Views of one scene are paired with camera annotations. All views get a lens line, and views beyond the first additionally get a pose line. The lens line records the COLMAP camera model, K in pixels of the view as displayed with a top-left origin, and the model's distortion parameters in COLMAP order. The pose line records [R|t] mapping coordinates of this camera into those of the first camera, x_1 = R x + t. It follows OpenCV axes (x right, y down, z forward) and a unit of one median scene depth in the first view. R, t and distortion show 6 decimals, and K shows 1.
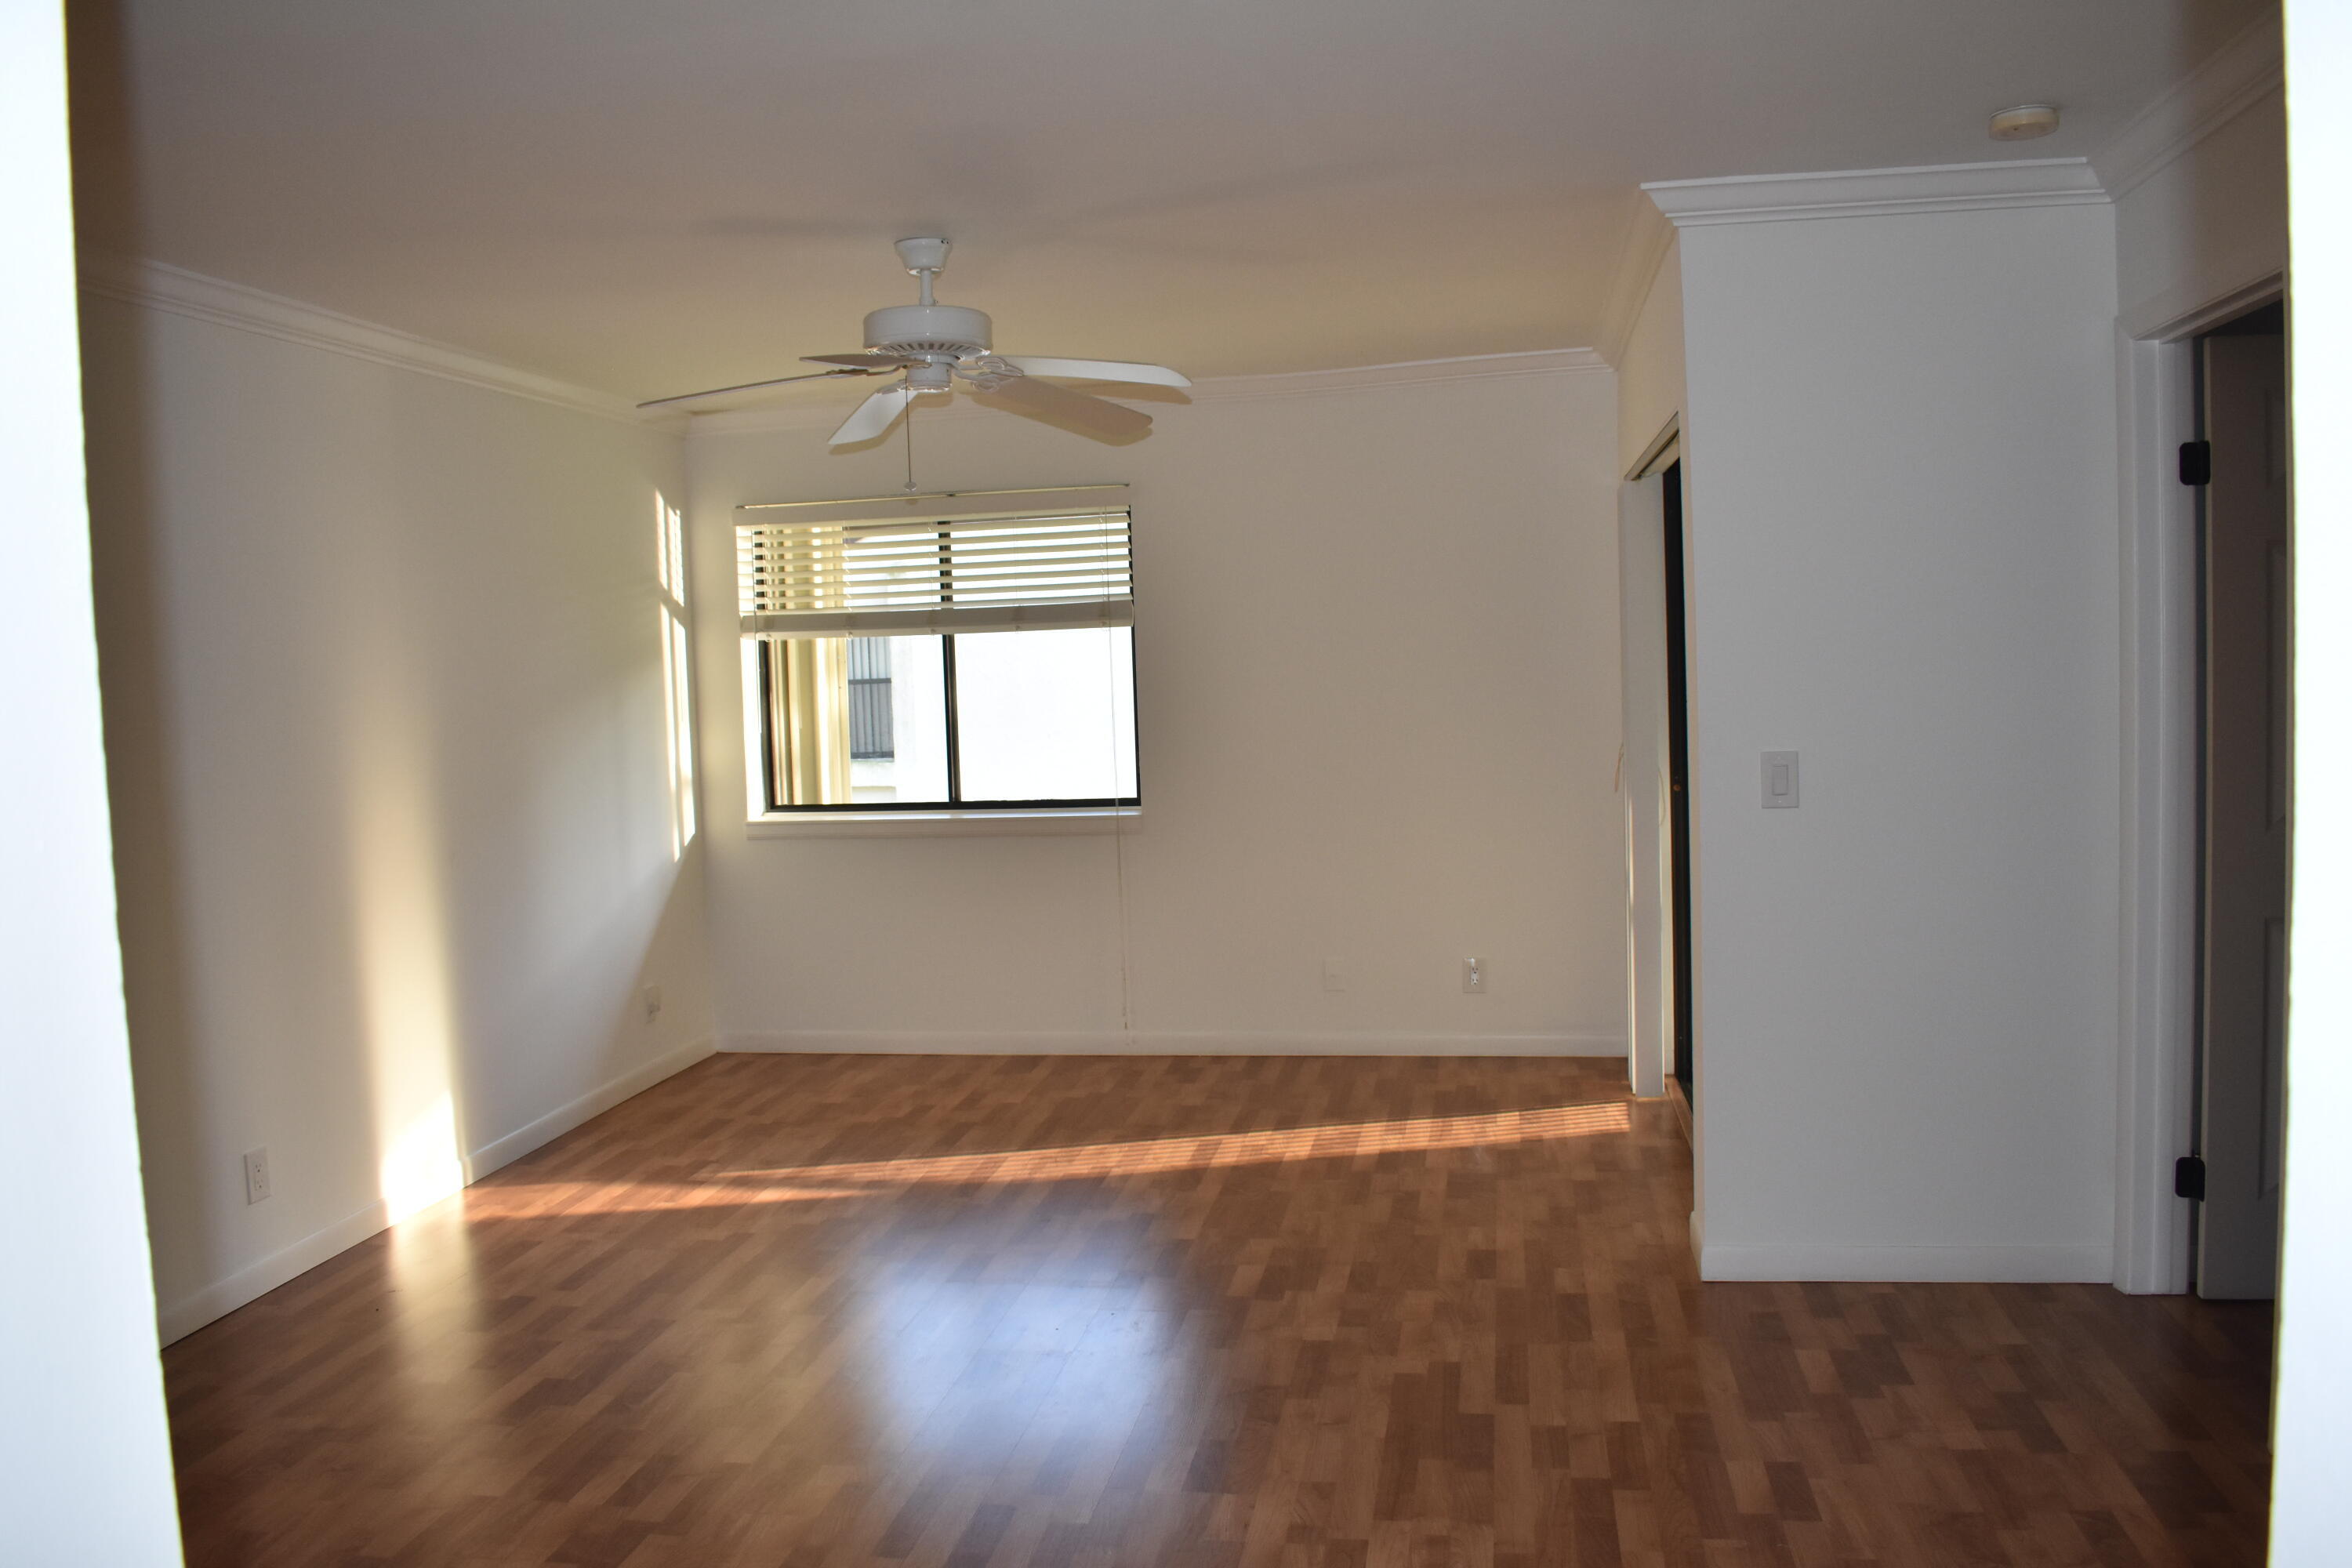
lens RADIAL K [[1870.5, 0, 1167.5], [0, 1870.5, 774.0], [0, 0, 1]] dist [-0.092719, 0.015738]
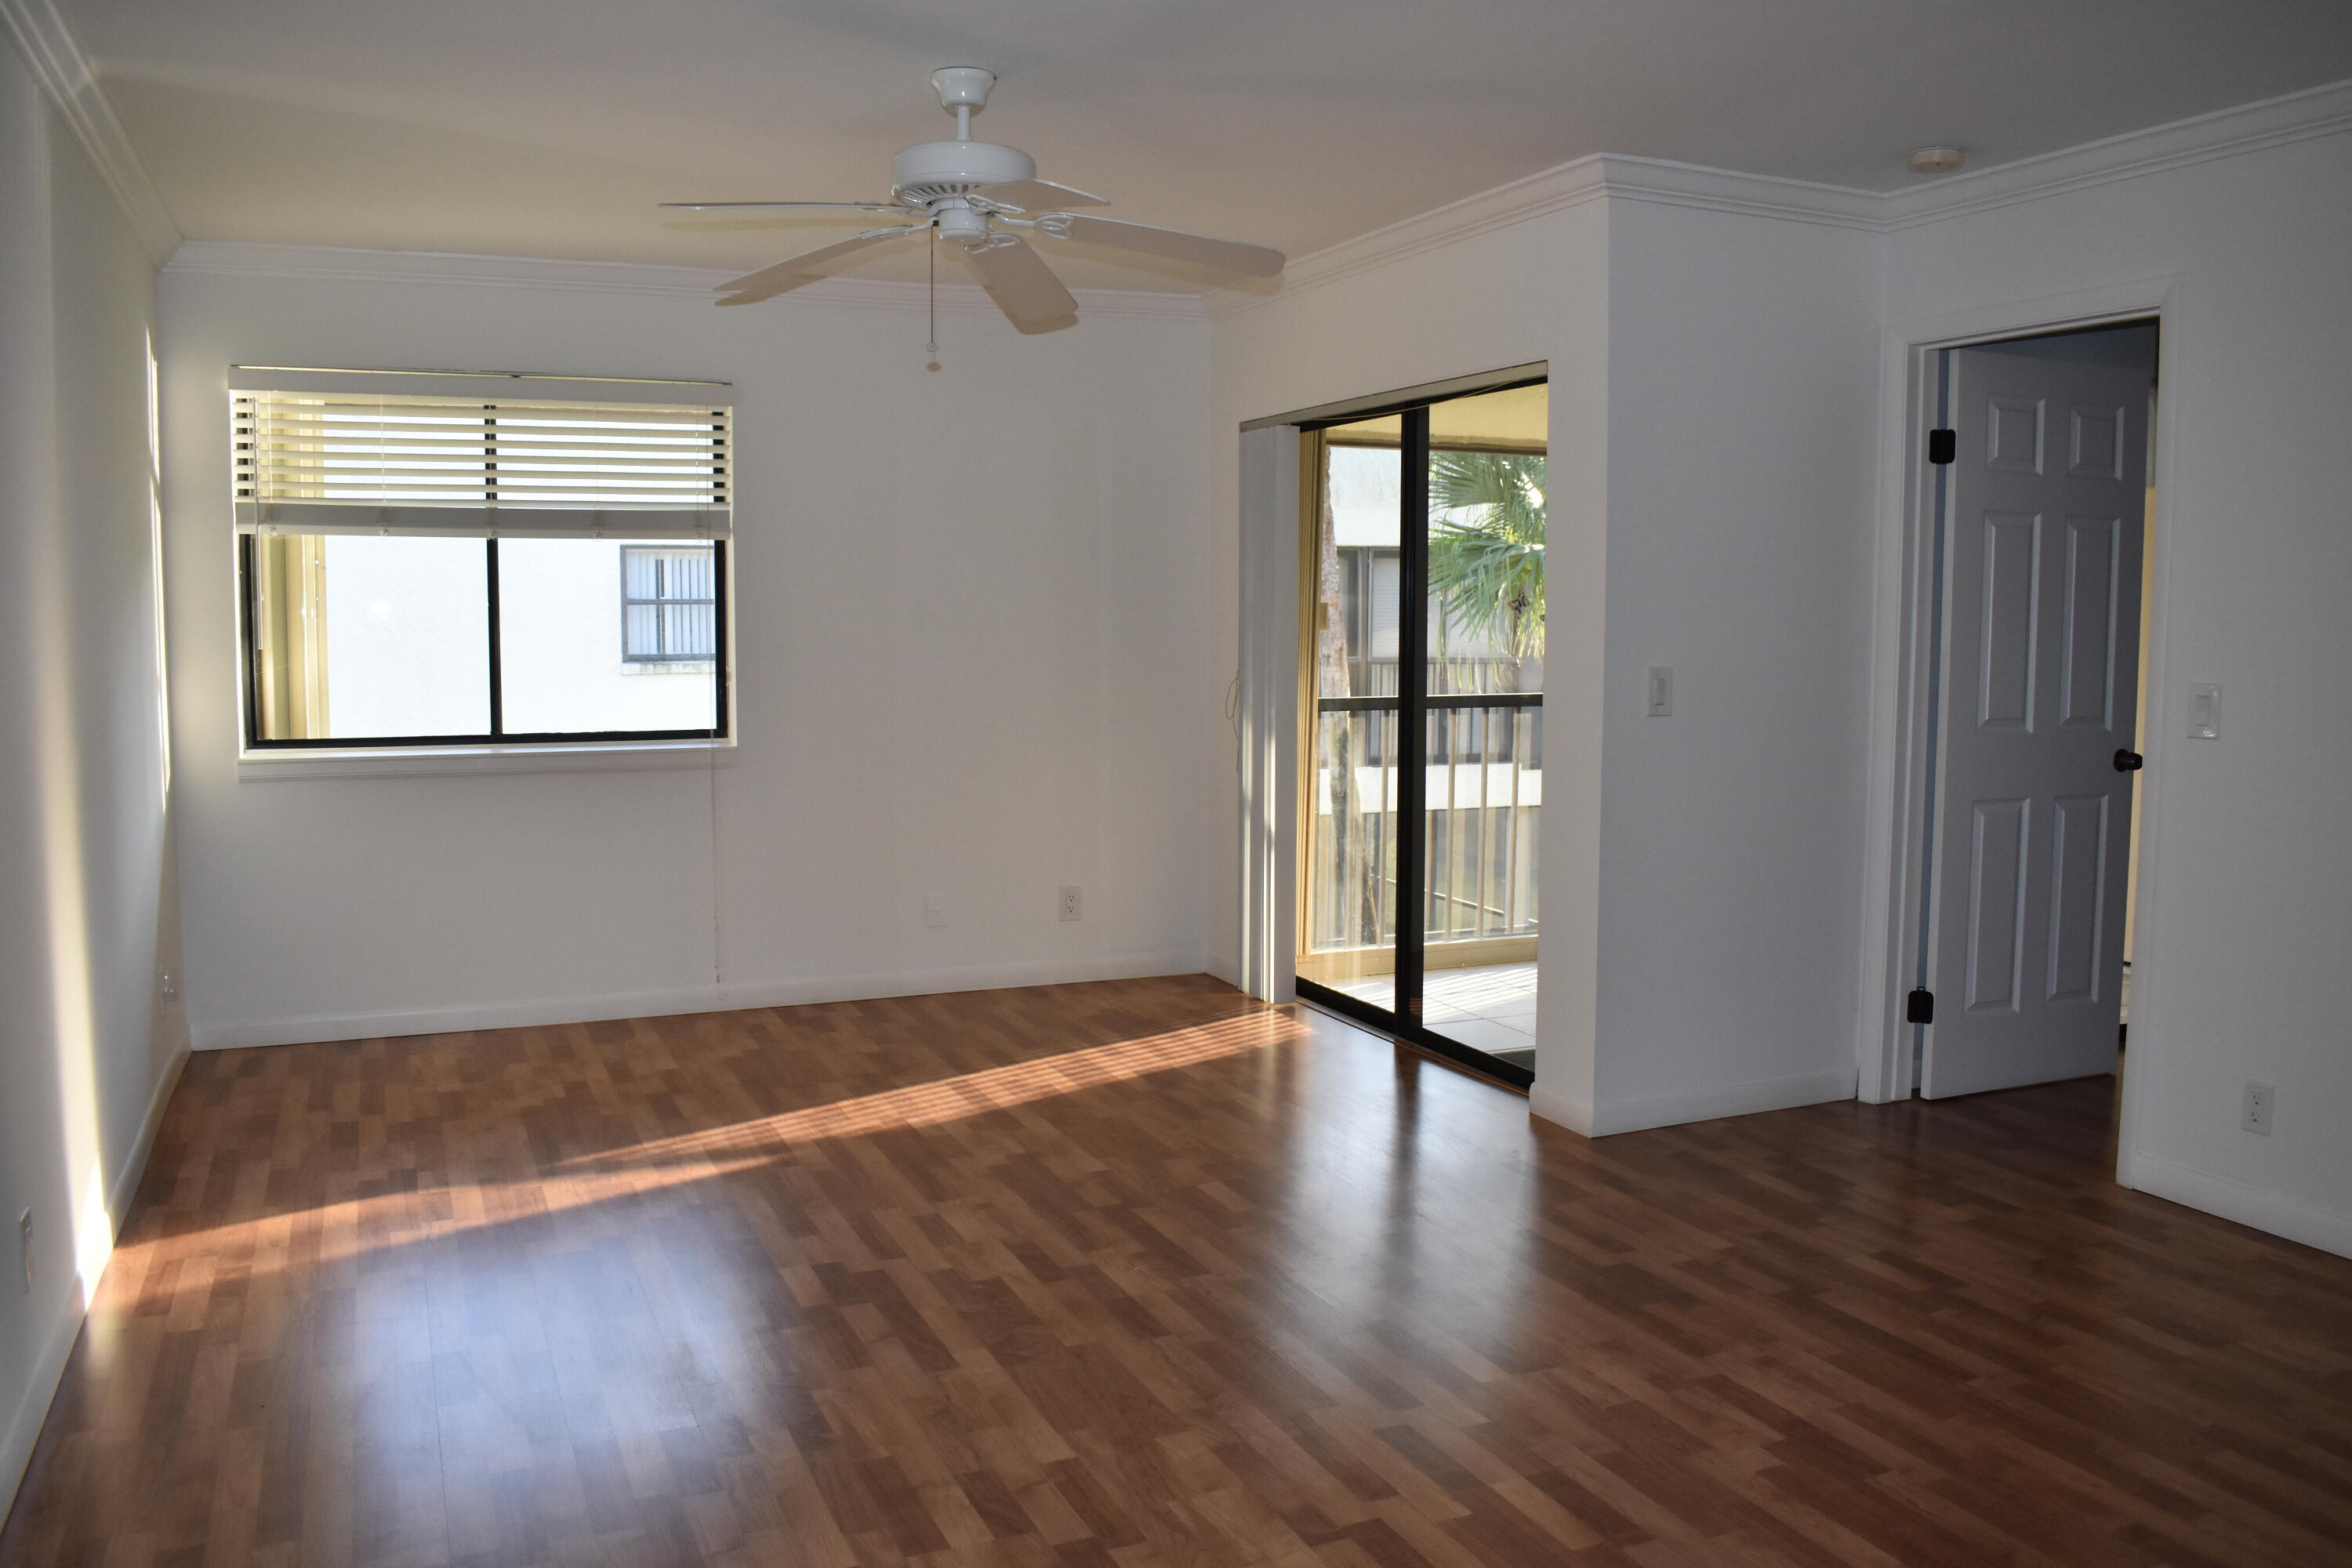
lens RADIAL K [[1870.5, 0, 1165.7], [0, 1870.5, 765.0], [0, 0, 1]] dist [-0.092719, 0.015738]
pose [[0.826203, -0.011670, 0.563251, -0.421503], [0.004104, 0.999884, 0.014696, 0.022038], [-0.563357, -0.009831, 0.826155, 0.160152]]
